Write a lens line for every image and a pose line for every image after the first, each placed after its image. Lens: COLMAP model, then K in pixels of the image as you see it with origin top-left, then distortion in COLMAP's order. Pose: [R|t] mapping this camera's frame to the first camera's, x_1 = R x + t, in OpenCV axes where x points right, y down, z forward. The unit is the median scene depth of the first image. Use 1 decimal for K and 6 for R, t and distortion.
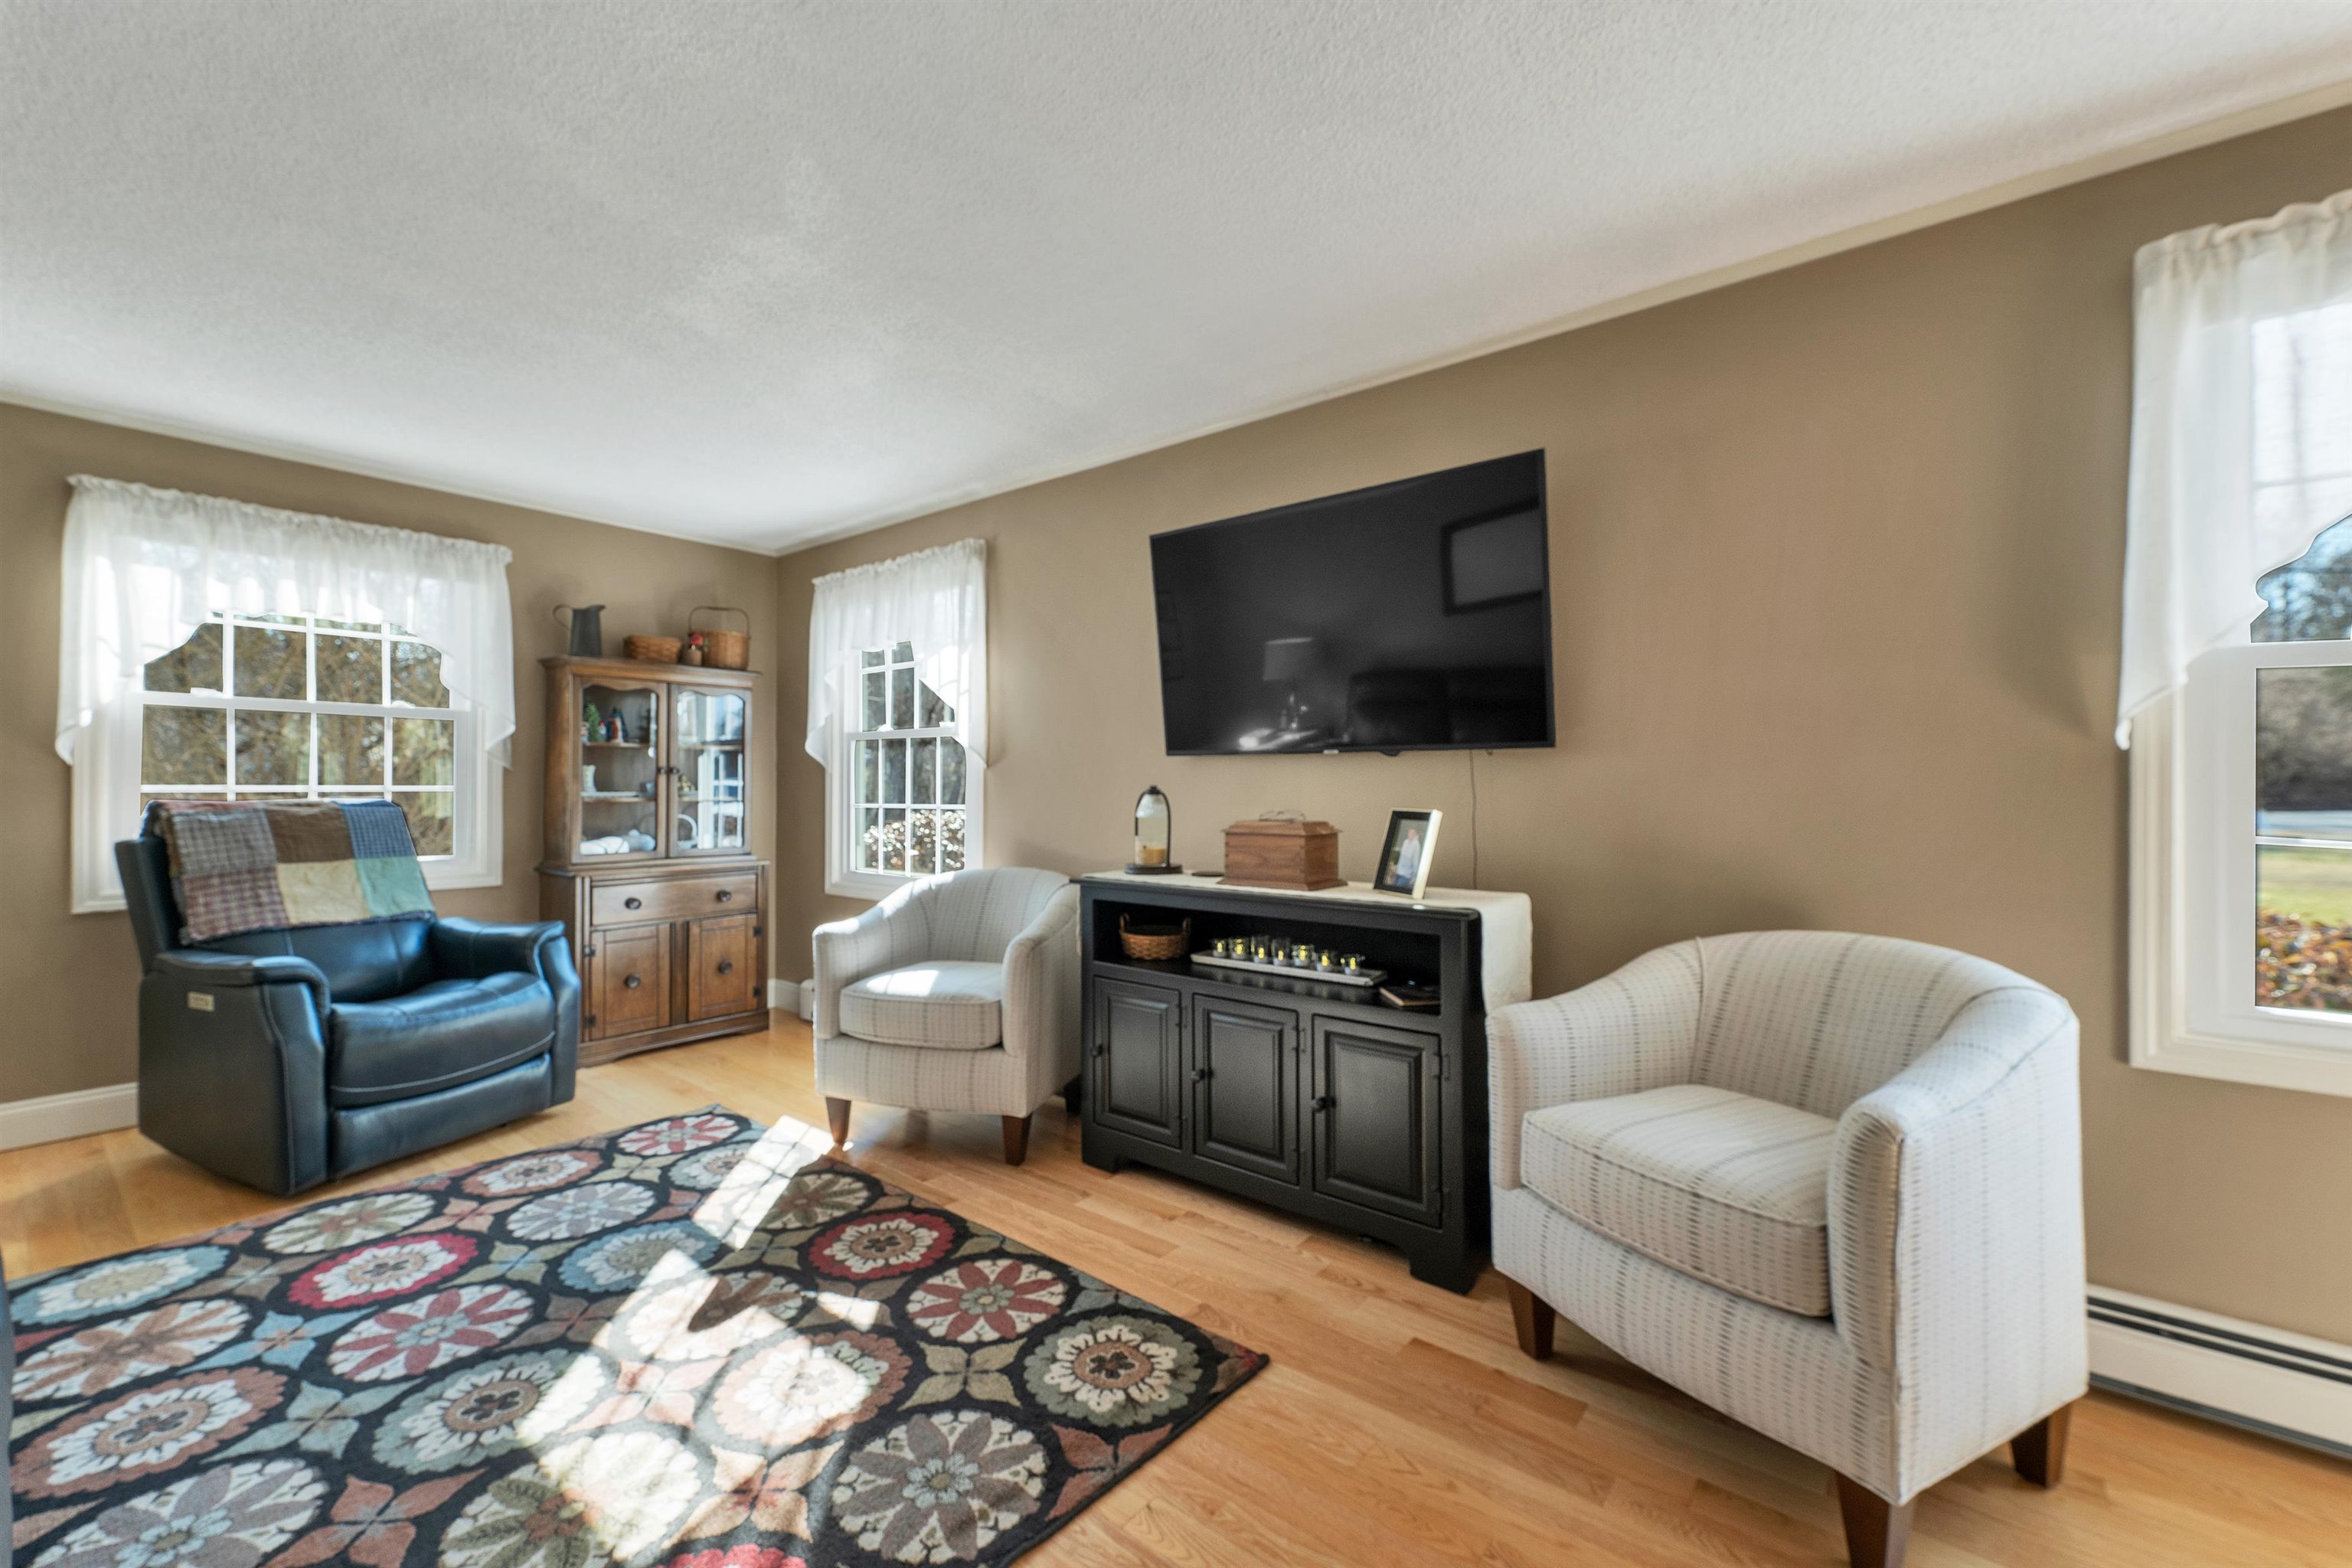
lens RADIAL K [[957.4, 0, 1171.5], [0, 957.4, 780.0], [0, 0, 1]] dist [0.007393, -0.000271]
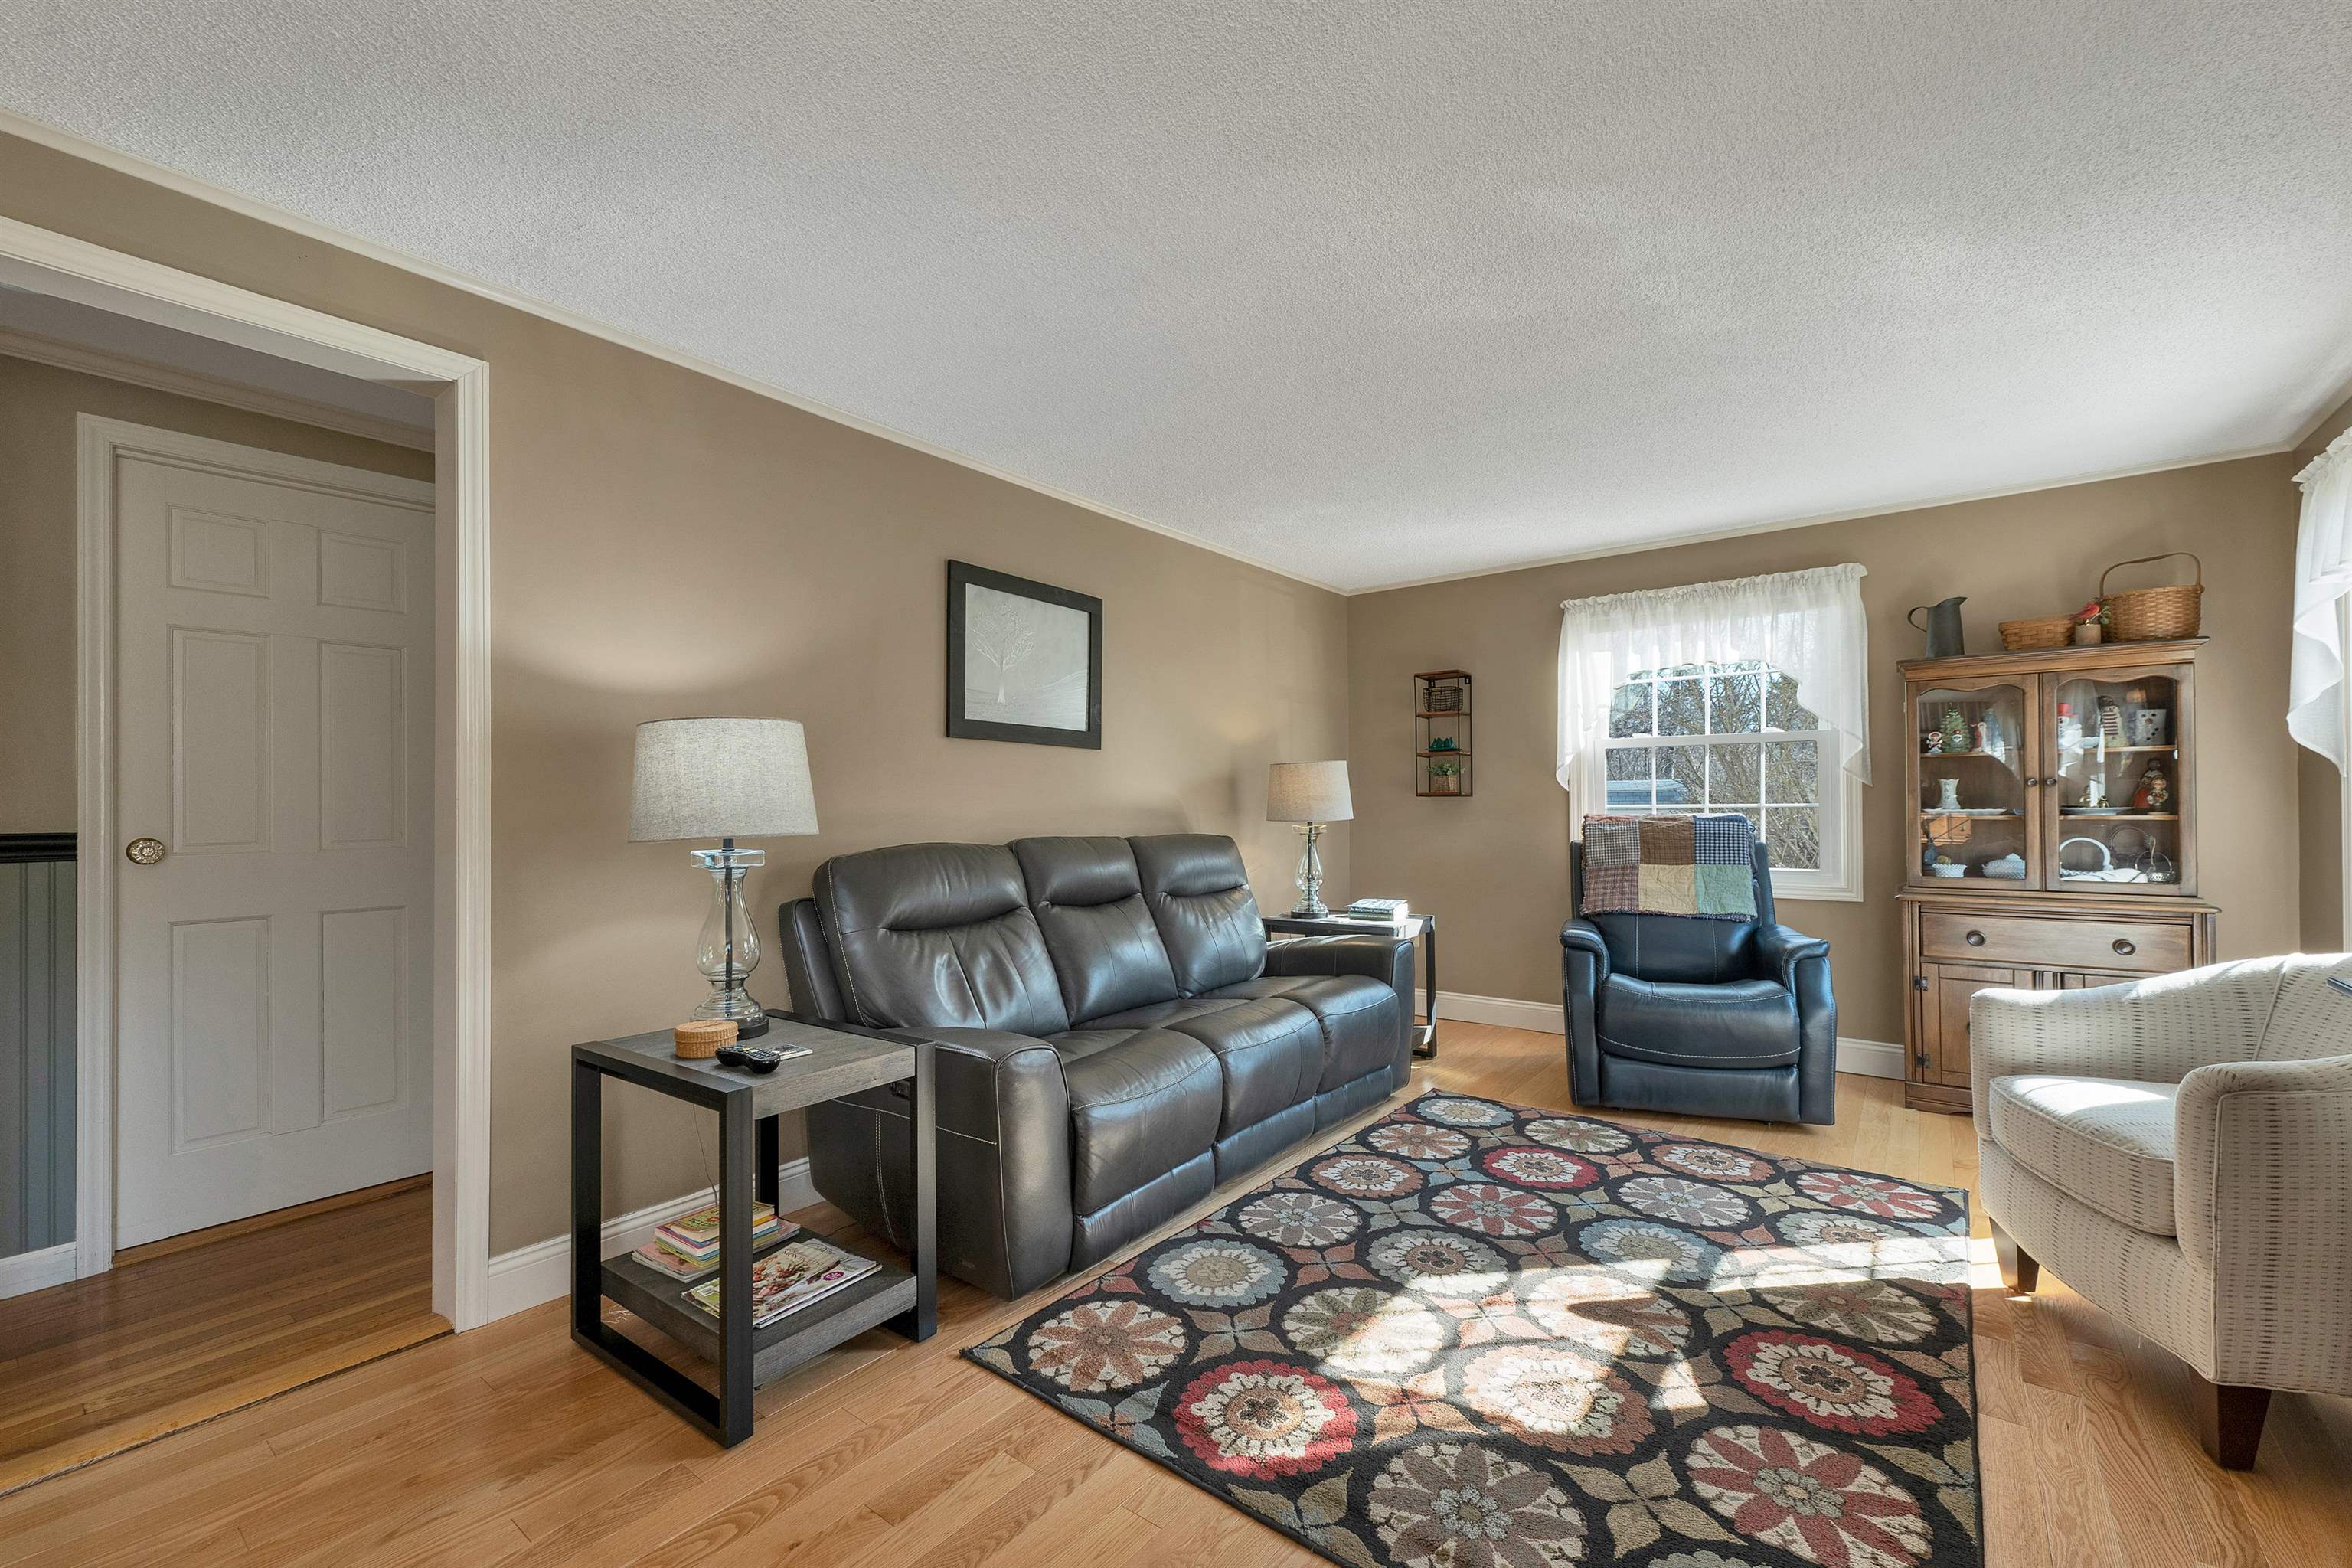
lens RADIAL K [[968.8, 0, 1175.9], [0, 968.8, 799.6], [0, 0, 1]] dist [0.002034, 0.000178]
pose [[0.021703, -0.008205, -0.999731, 0.503588], [0.014558, 0.999863, -0.007890, 0.001285], [0.999658, -0.014382, 0.021819, 0.459995]]
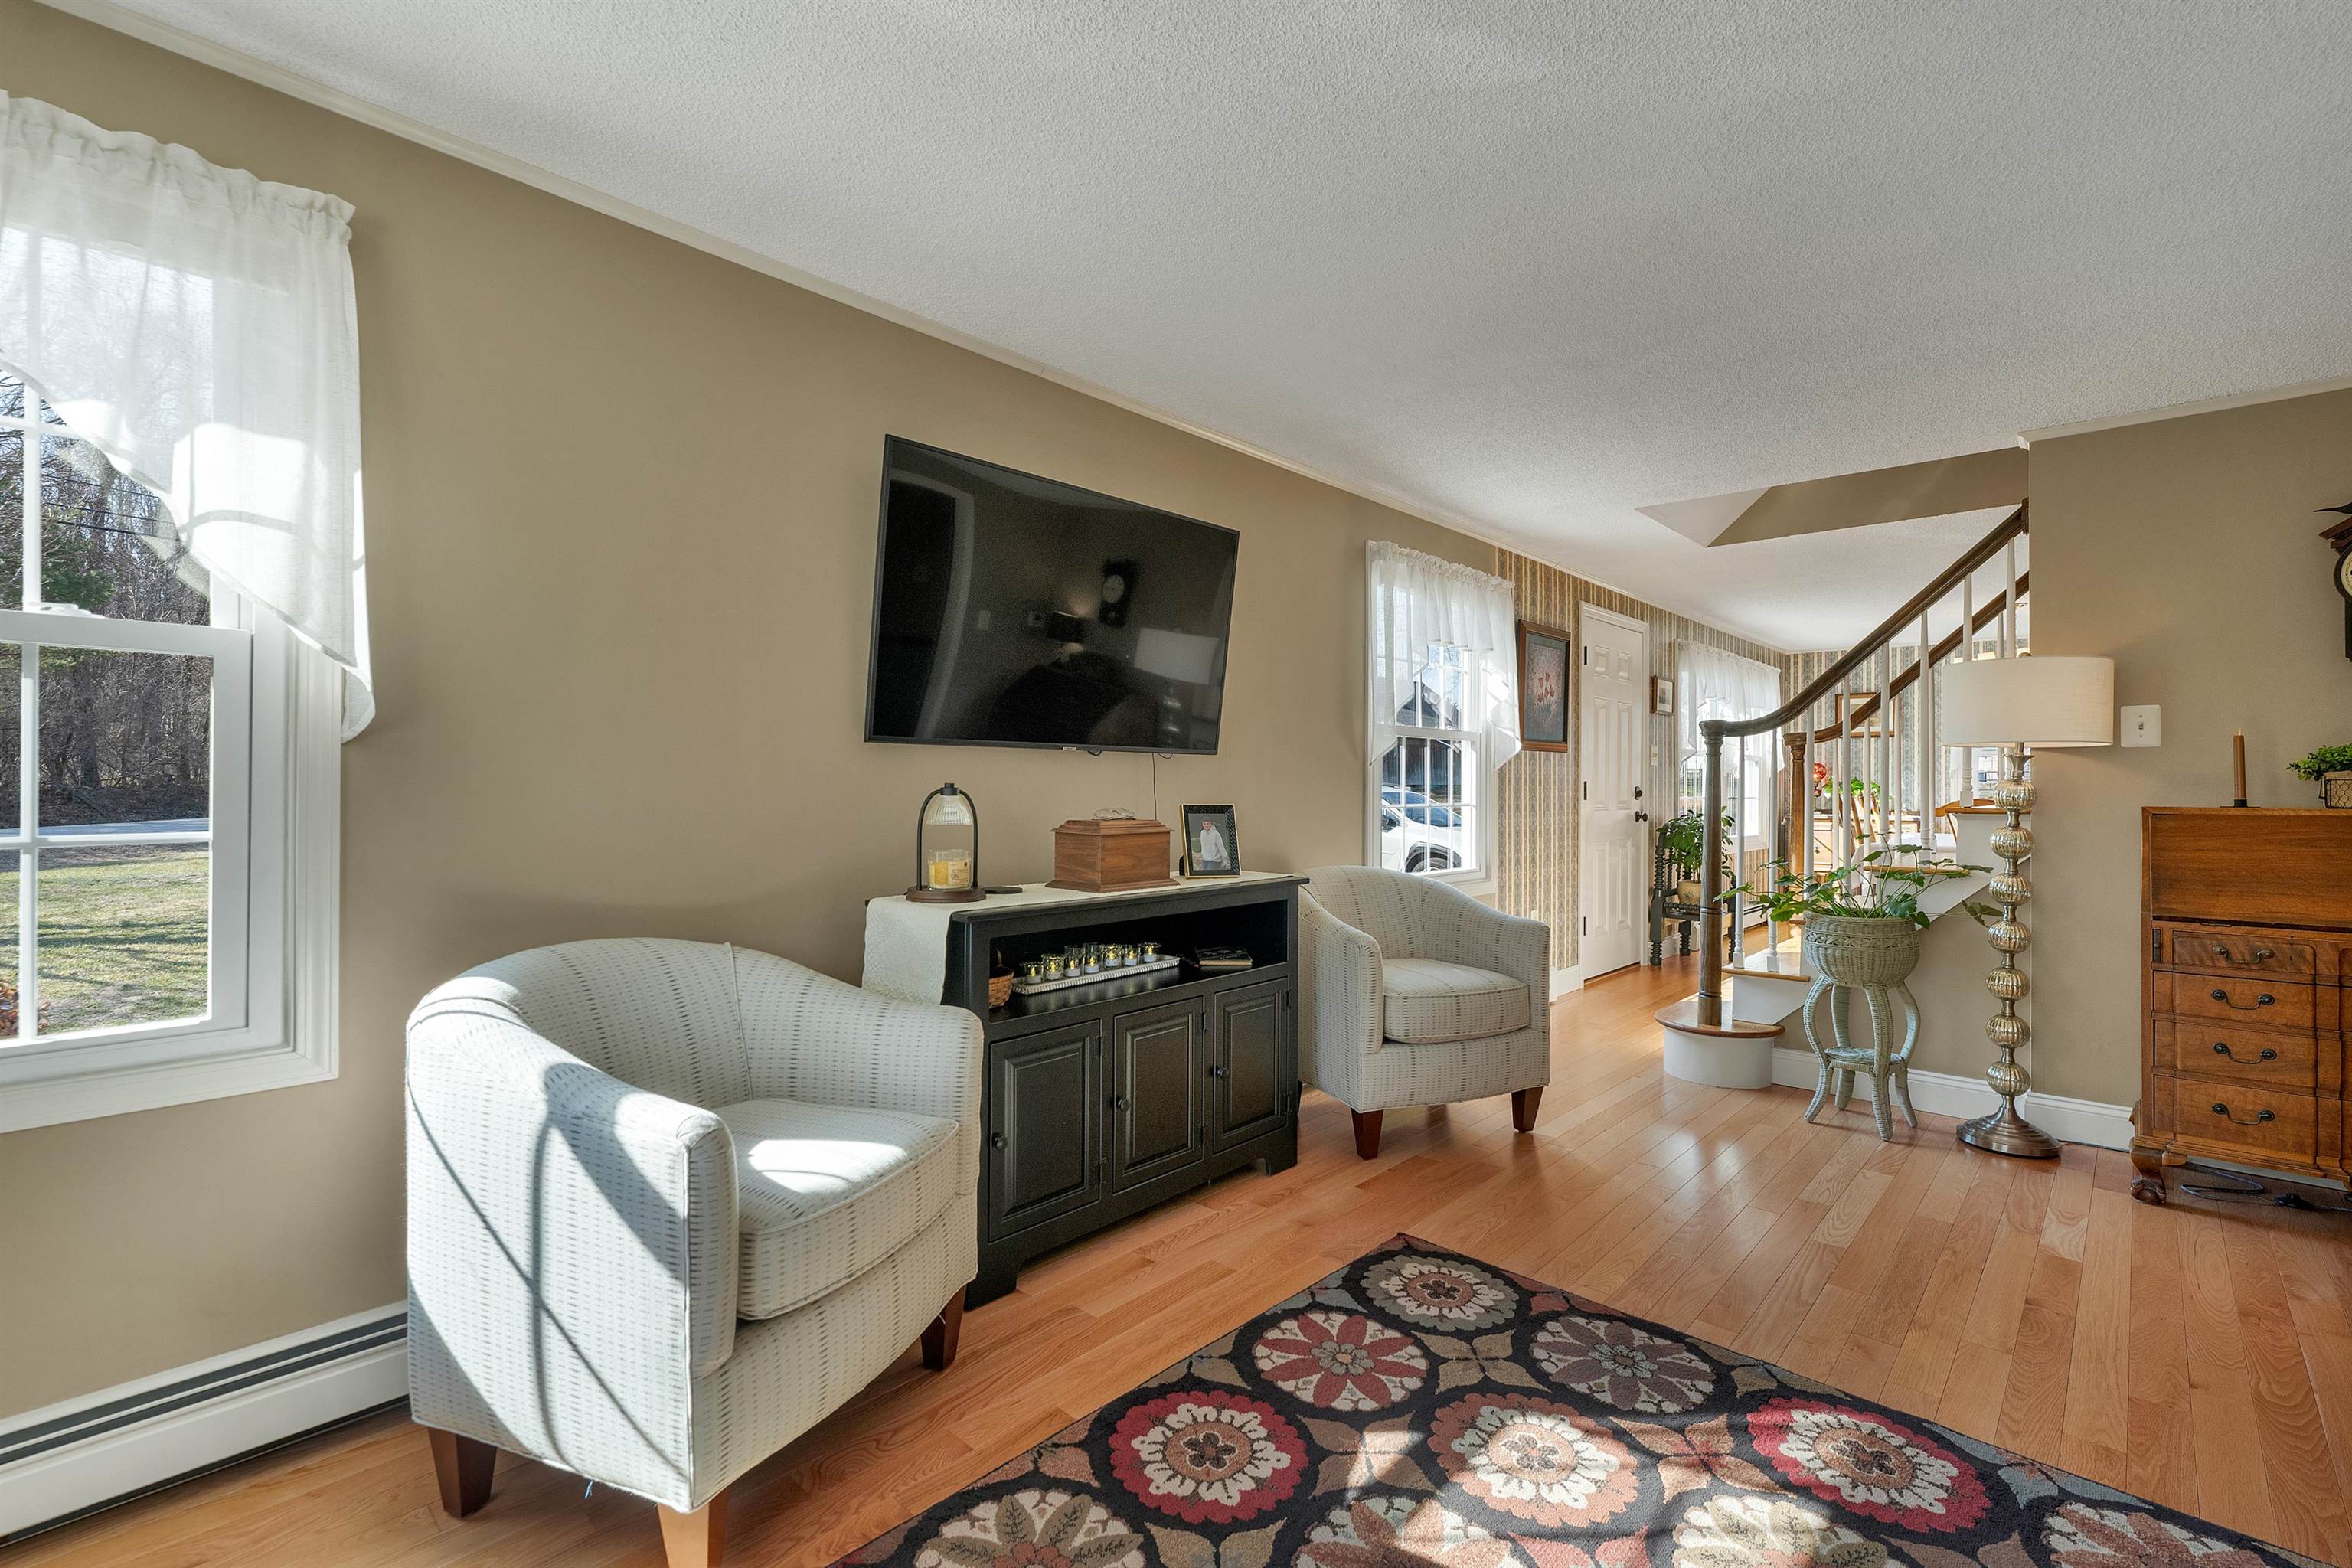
lens RADIAL K [[1031.8, 0, 1168.3], [0, 1031.8, 782.9], [0, 0, 1]] dist [-0.000792, -0.000101]
pose [[0.076273, -0.002801, 0.997083, -1.058571], [-0.009417, 0.999949, 0.003530, -0.000366], [-0.997042, -0.009659, 0.076243, 0.991490]]
